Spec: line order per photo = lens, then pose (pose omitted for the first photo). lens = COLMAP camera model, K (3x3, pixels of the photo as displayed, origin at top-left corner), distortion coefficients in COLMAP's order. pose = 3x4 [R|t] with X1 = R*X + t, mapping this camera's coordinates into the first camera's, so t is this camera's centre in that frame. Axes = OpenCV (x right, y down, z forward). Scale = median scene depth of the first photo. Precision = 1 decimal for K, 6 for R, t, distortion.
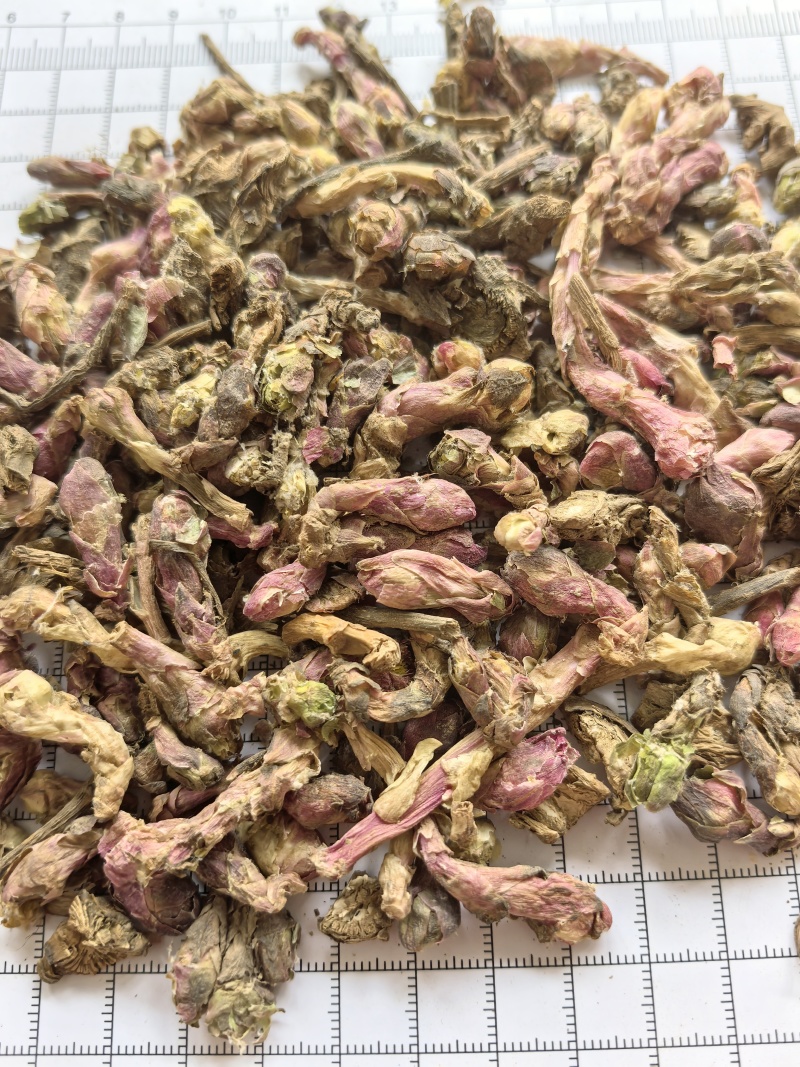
lens RADIAL K [[839.8, 0, 411.1], [0, 839.8, 536.2], [0, 0, 1]] dist [-0.042118, -0.026660]
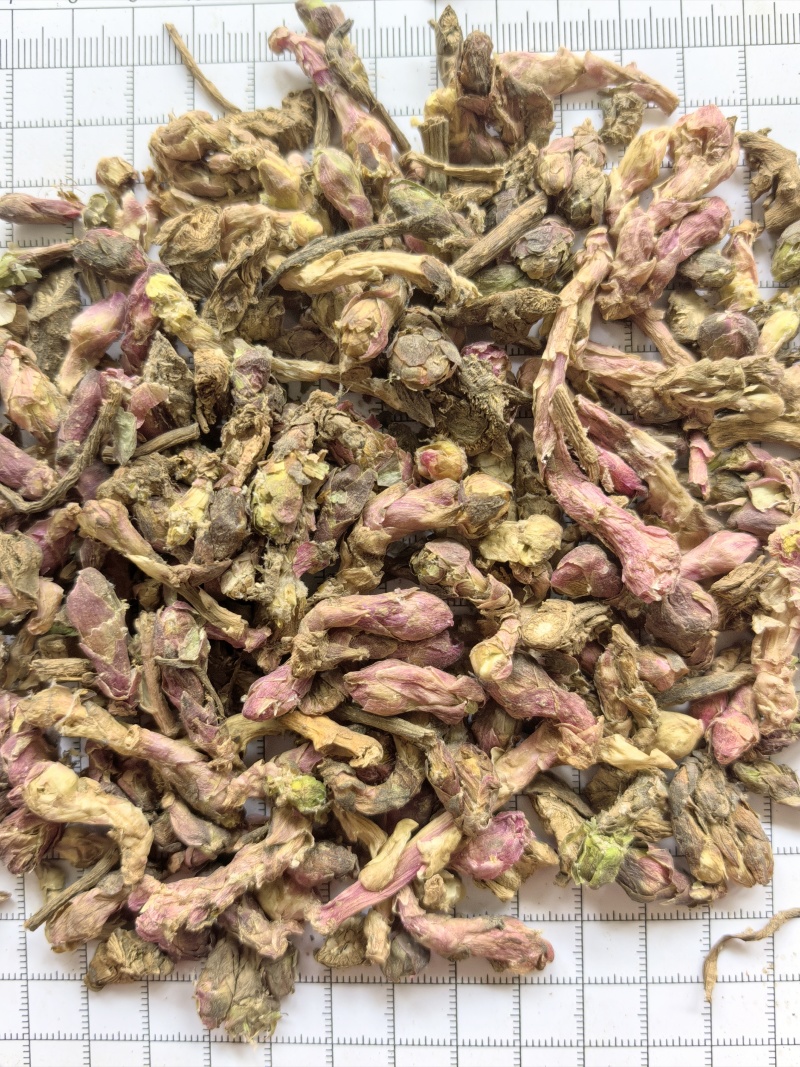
lens RADIAL K [[839.8, 0, 393.1], [0, 839.8, 537.7], [0, 0, 1]] dist [-0.042118, -0.026660]
pose [[0.999909, 0.010444, 0.008571, -0.011230], [-0.012287, 0.966763, 0.255377, -0.410311], [-0.005619, -0.255459, 0.966804, -0.019656]]
